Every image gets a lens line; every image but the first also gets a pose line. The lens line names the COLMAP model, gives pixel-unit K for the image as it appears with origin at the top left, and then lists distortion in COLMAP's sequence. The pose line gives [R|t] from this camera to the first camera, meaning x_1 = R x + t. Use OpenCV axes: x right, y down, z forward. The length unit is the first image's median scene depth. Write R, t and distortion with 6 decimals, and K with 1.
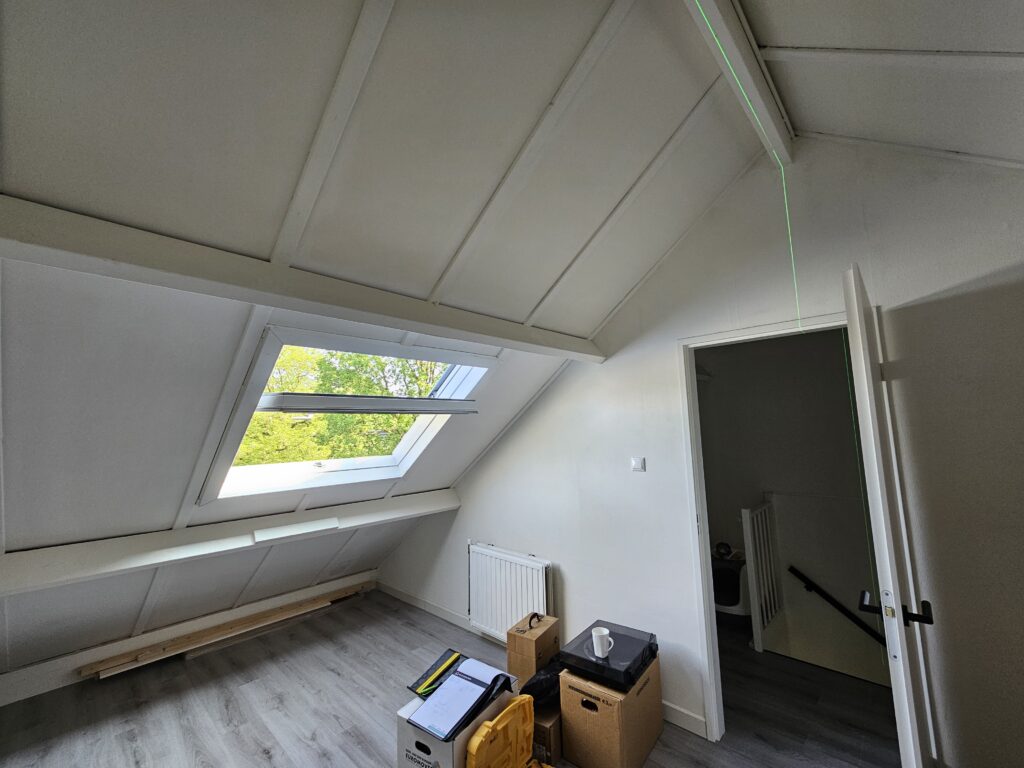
lens RADIAL K [[417.1, 0, 510.5], [0, 417.1, 379.5], [0, 0, 1]] dist [-0.003256, 0.001114]
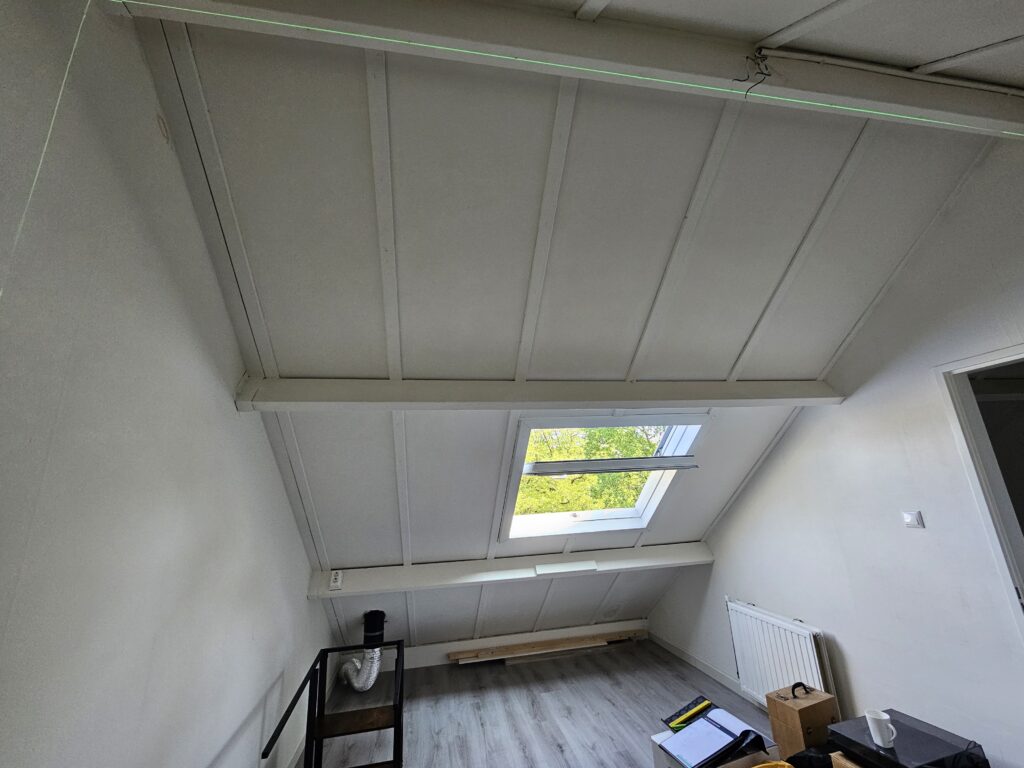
lens RADIAL K [[417.1, 0, 511.0], [0, 417.1, 384.4], [0, 0, 1]] dist [-0.003256, 0.001114]
pose [[0.809322, -0.163347, -0.564195, 0.164315], [0.100363, 0.984884, -0.141179, -0.025872], [0.578728, 0.057635, 0.813481, -0.158958]]
